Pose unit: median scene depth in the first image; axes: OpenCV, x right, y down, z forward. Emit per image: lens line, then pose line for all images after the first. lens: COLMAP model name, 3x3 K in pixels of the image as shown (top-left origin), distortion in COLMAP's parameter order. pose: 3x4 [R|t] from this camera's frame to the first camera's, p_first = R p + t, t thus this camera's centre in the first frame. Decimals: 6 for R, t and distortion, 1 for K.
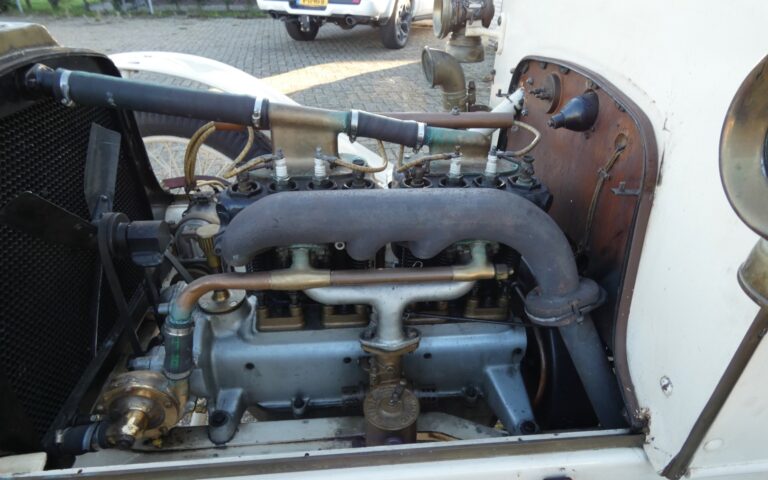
lens RADIAL K [[440.8, 0, 384.0], [0, 440.8, 240.0], [0, 0, 1]] dist [-0.002695, -0.000781]
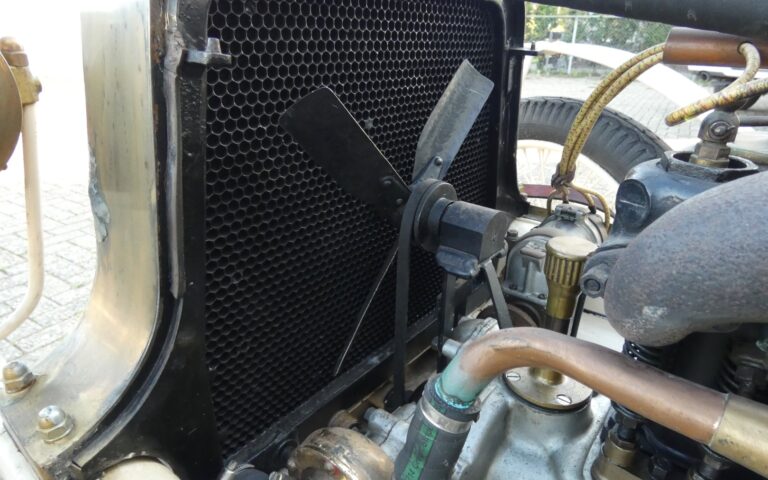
lens RADIAL K [[440.8, 0, 384.0], [0, 440.8, 240.0], [0, 0, 1]] dist [-0.002695, -0.000781]
pose [[0.688888, 0.275054, -0.670655, -0.189958], [-0.357789, 0.933675, 0.015410, 0.037038], [0.630413, 0.229337, 0.741609, 0.439861]]
